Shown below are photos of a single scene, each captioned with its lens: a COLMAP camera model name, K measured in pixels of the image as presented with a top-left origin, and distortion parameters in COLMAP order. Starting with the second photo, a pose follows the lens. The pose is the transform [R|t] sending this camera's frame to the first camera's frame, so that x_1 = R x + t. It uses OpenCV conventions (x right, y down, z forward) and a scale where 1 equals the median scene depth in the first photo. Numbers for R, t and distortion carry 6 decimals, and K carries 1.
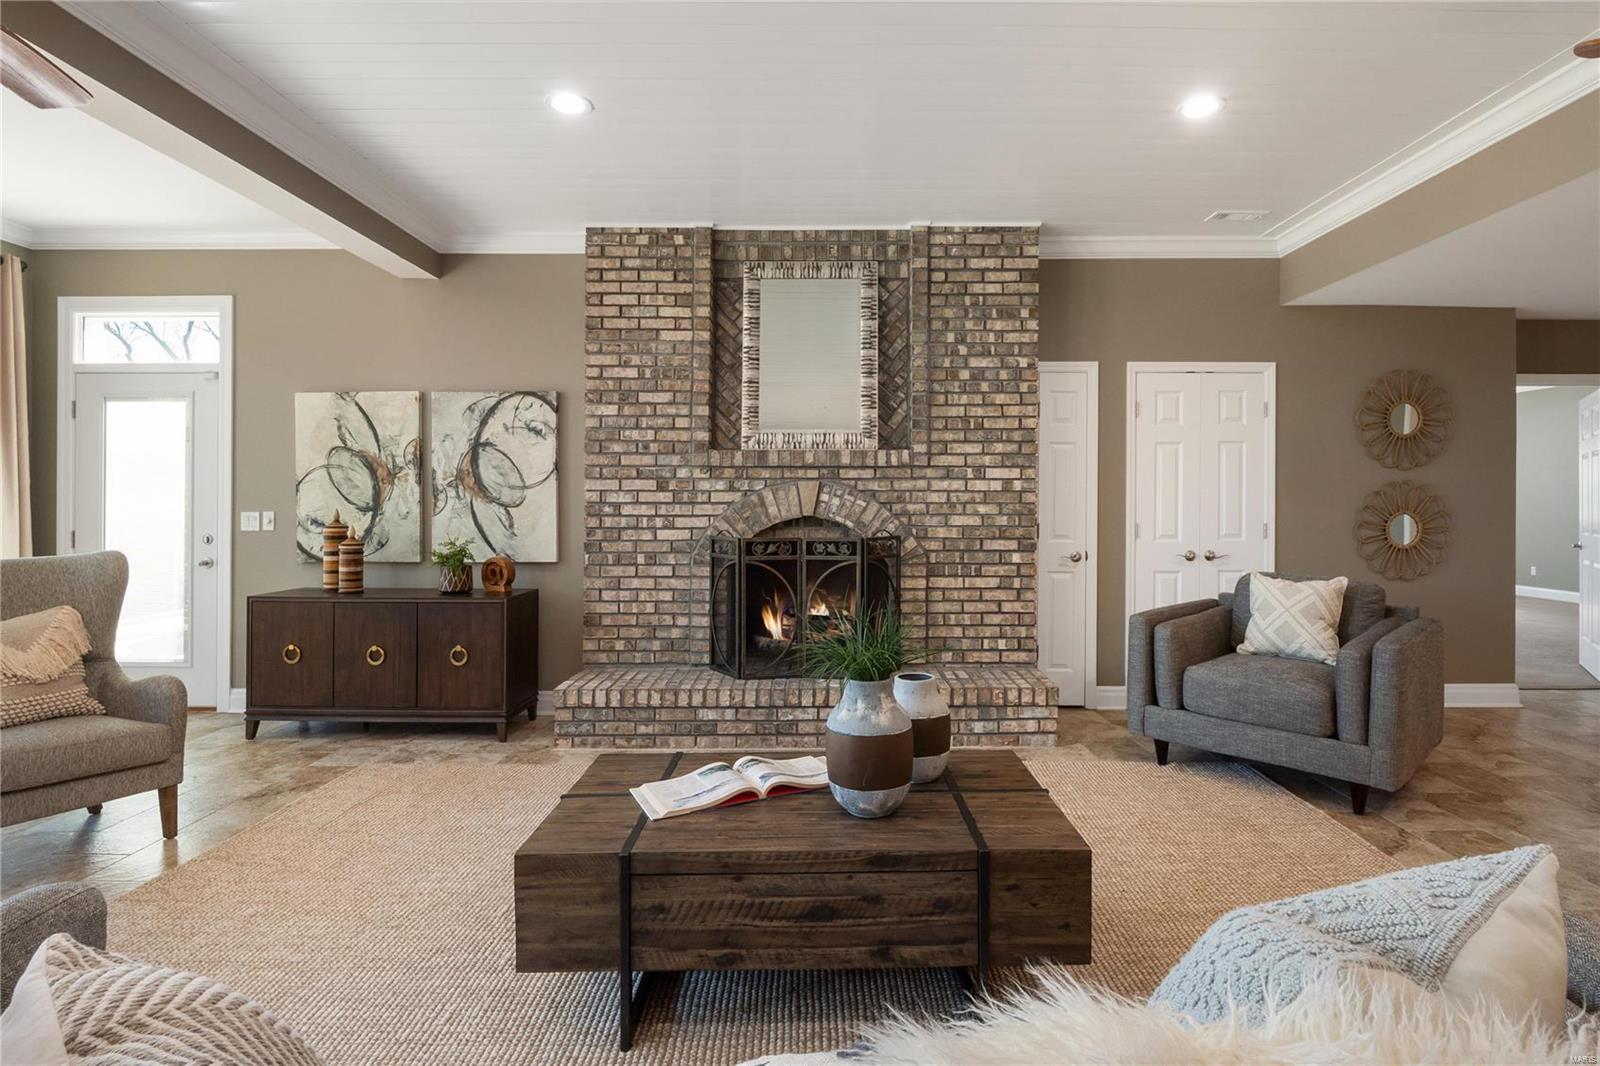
lens RADIAL K [[776.9, 0, 790.1], [0, 776.9, 501.4], [0, 0, 1]] dist [-0.008444, -0.003190]
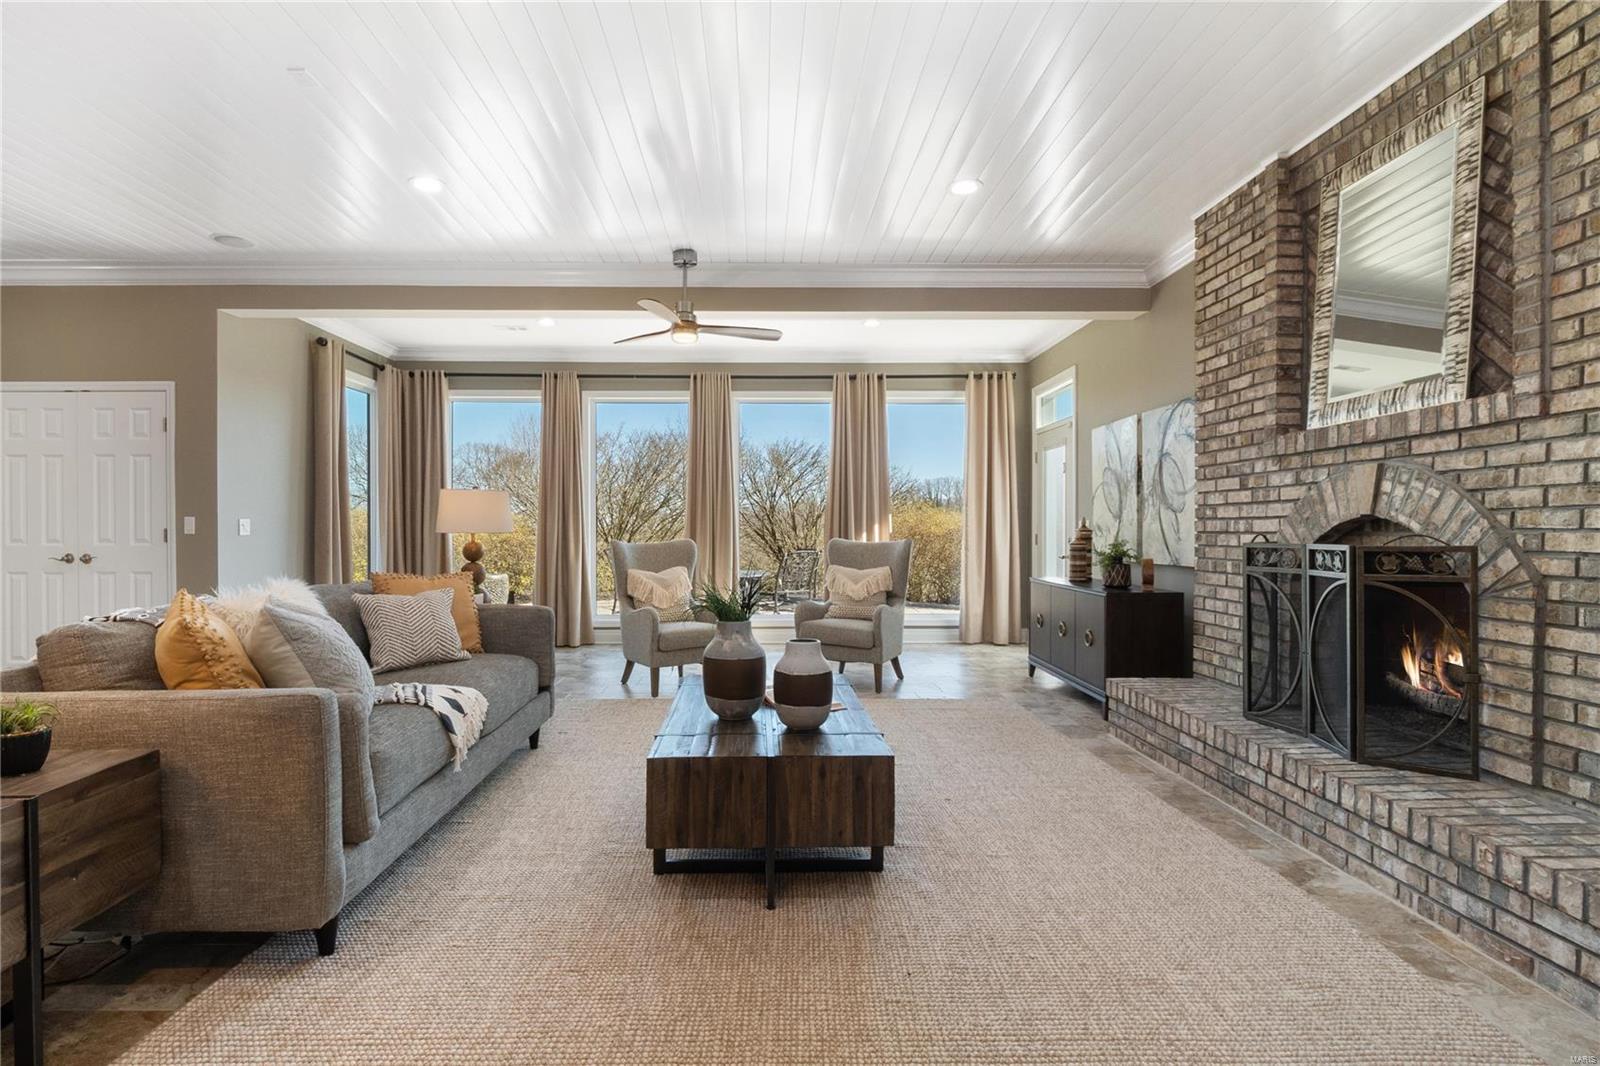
lens RADIAL K [[776.9, 0, 805.7], [0, 776.9, 531.2], [0, 0, 1]] dist [-0.008444, -0.003190]
pose [[0.041321, 0.000410, -0.999146, 0.677578], [0.005967, 0.999982, 0.000657, 0.029315], [0.999128, -0.005989, 0.041318, 0.476205]]
